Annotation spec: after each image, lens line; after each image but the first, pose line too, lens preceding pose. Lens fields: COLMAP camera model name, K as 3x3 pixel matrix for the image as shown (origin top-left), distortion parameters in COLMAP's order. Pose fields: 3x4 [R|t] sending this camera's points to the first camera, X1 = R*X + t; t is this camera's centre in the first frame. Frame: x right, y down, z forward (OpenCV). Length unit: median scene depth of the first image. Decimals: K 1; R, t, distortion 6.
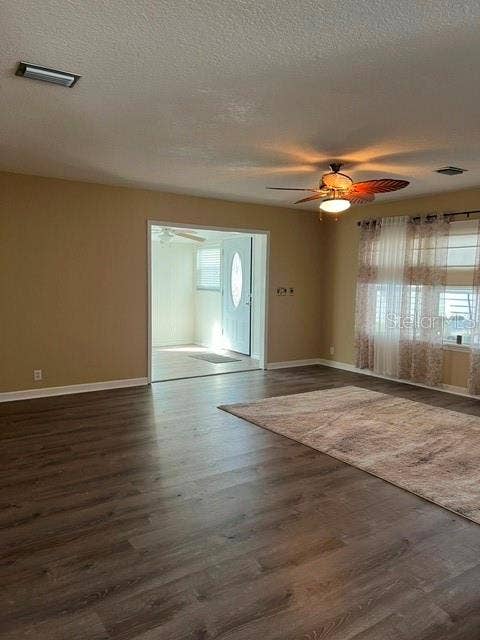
lens RADIAL K [[482.8, 0, 240.1], [0, 482.8, 319.9], [0, 0, 1]] dist [0.048519, -0.054259]
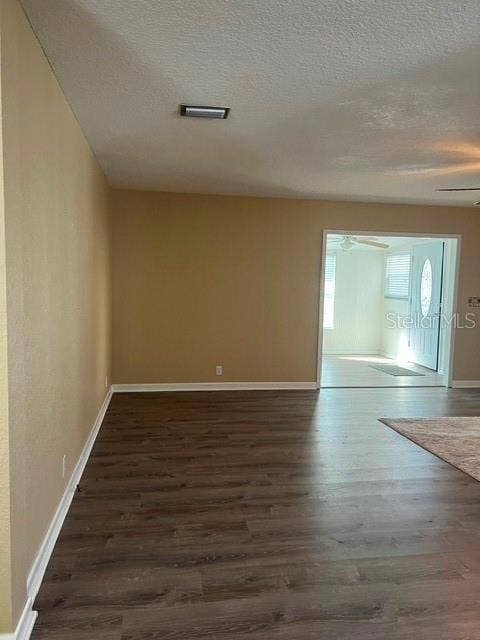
lens RADIAL K [[482.8, 0, 232.5], [0, 482.8, 327.0], [0, 0, 1]] dist [0.048519, -0.054259]
pose [[0.904692, 0.044417, -0.423745, 0.088901], [-0.044960, 0.998951, 0.008721, 0.000243], [0.423688, 0.011162, 0.905740, -0.009584]]
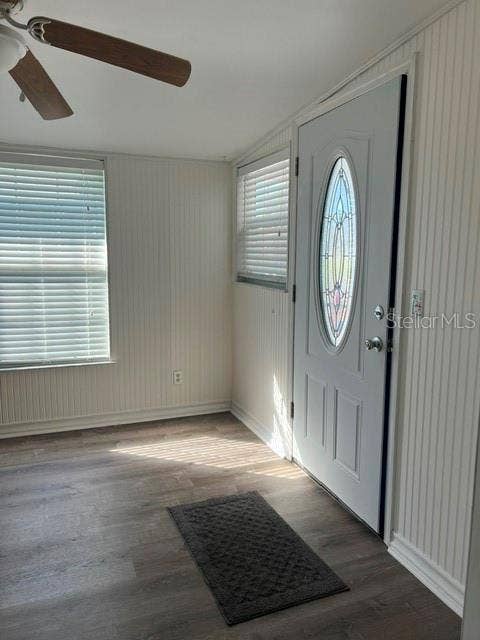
lens RADIAL K [[482.8, 0, 241.0], [0, 482.8, 320.9], [0, 0, 1]] dist [0.048519, -0.054259]
pose [[0.974476, 0.028841, -0.222631, 0.003617], [-0.018543, 0.998665, 0.048209, -0.089490], [0.223724, -0.042850, 0.973710, 1.127043]]
